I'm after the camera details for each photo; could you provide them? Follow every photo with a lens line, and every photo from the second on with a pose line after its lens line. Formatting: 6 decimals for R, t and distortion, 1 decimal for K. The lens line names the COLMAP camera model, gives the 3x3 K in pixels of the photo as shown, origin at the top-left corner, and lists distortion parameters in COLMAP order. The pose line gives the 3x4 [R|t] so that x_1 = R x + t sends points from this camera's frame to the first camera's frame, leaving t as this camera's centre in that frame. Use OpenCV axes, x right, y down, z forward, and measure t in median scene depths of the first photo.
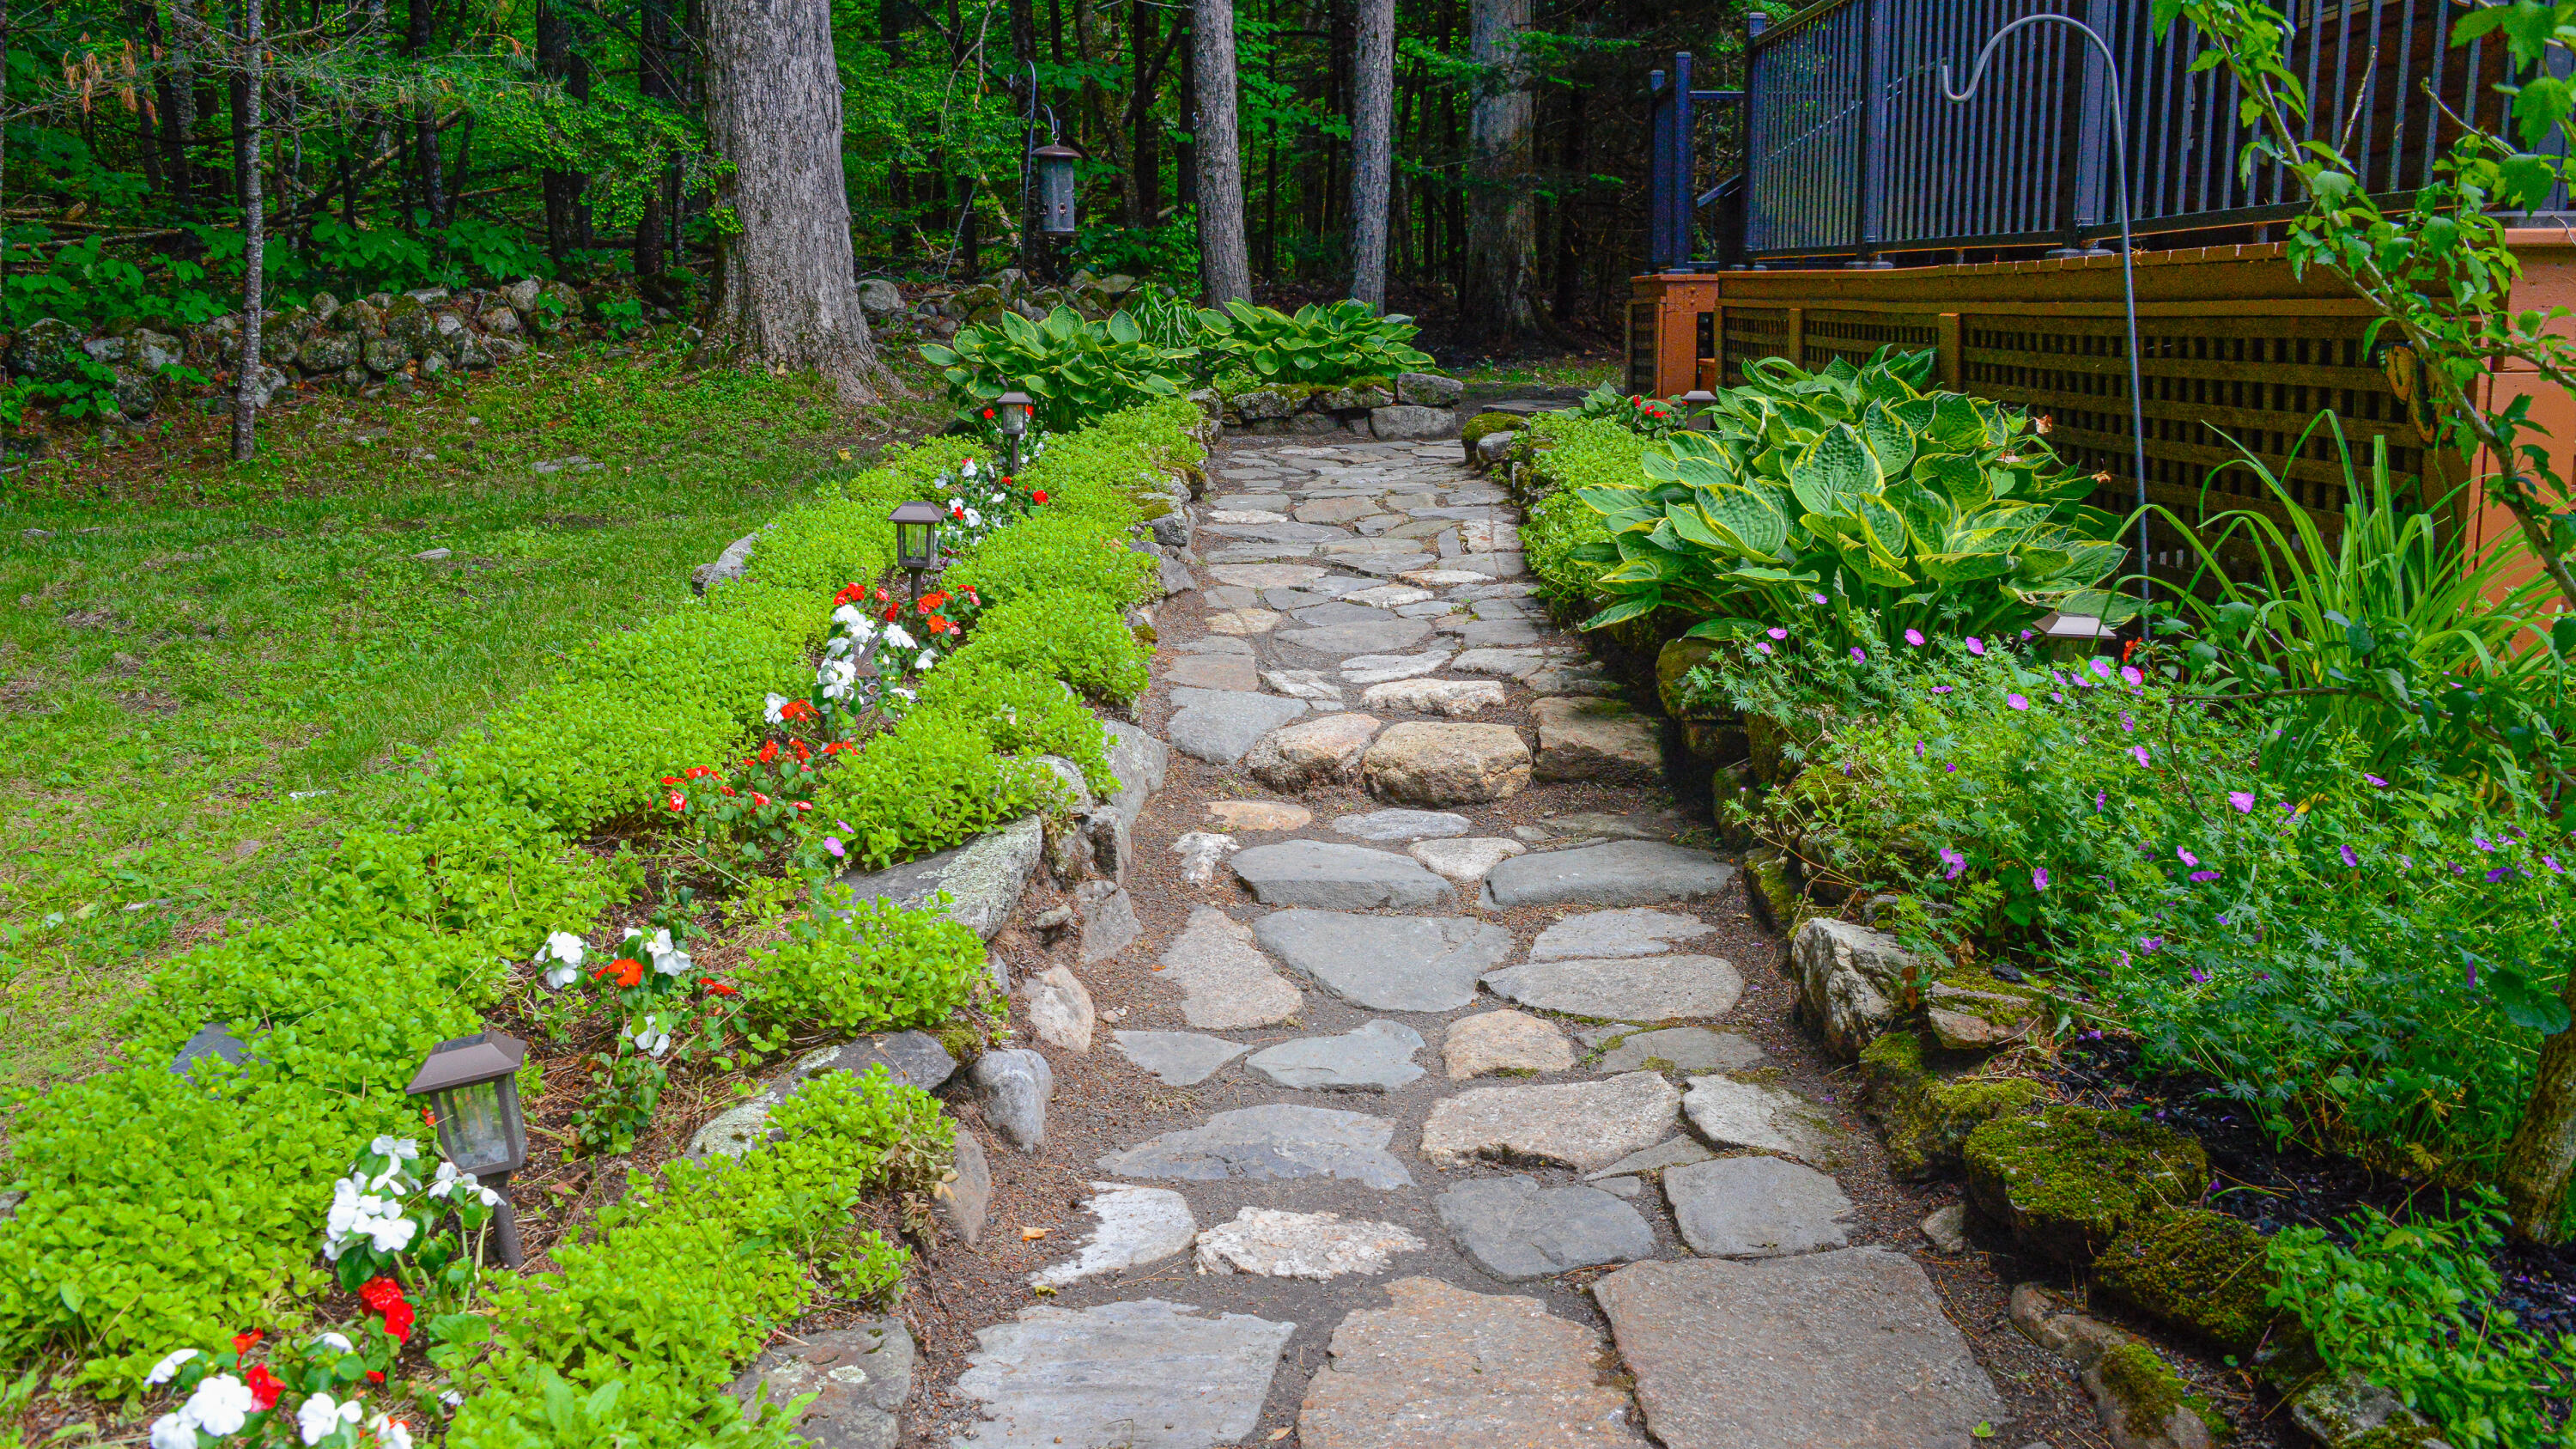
lens RADIAL K [[2317.5, 0, 1288.0], [0, 2317.5, 724.5], [0, 0, 1]] dist [-0.087507, -0.003929]
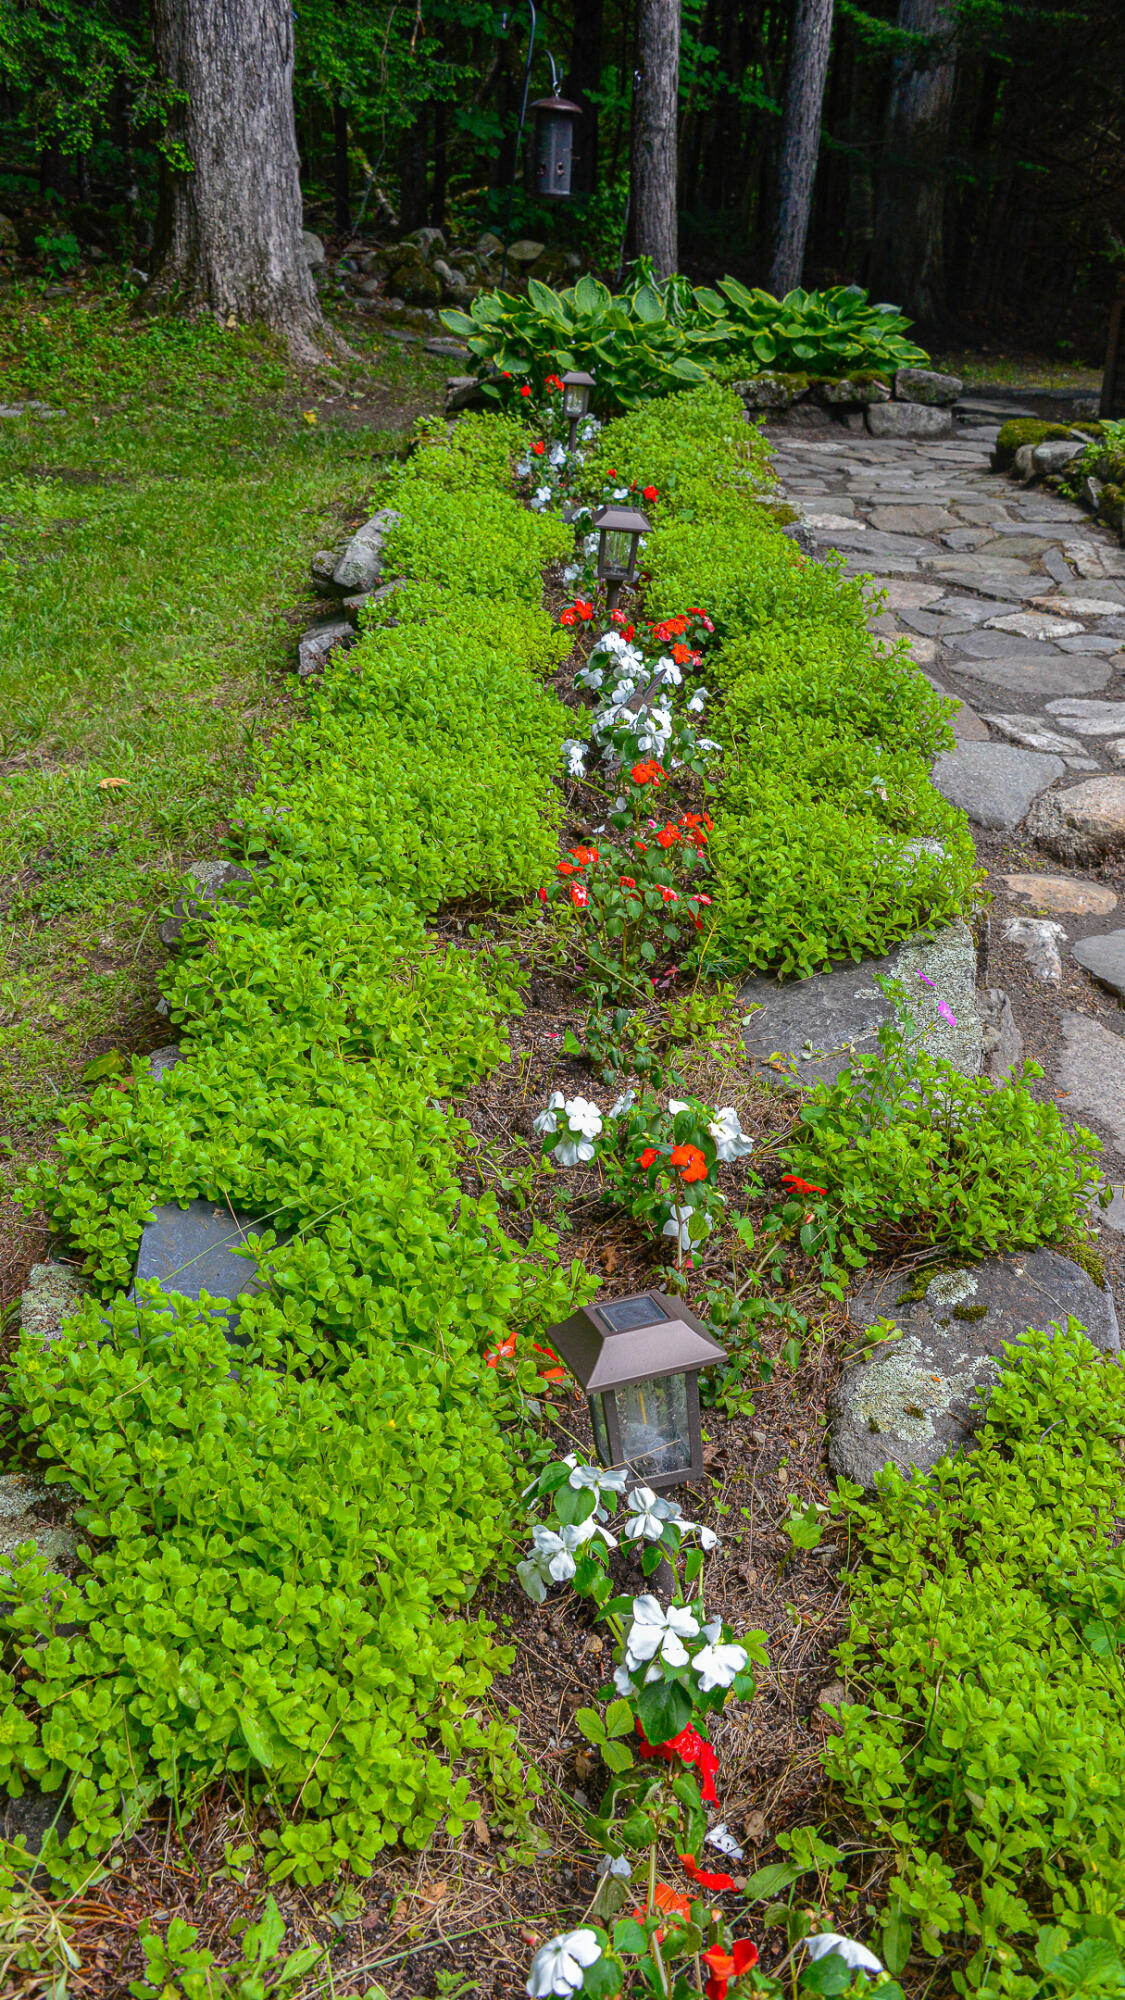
lens RADIAL K [[2071.2, 0, 562.5], [0, 2071.2, 1000.0], [0, 0, 1]] dist [-0.051588, 0.249394]
pose [[0.998370, 0.049897, 0.027720, -0.104747], [-0.053652, 0.986089, 0.157322, -0.016963], [-0.019485, -0.158552, 0.987158, 0.090382]]
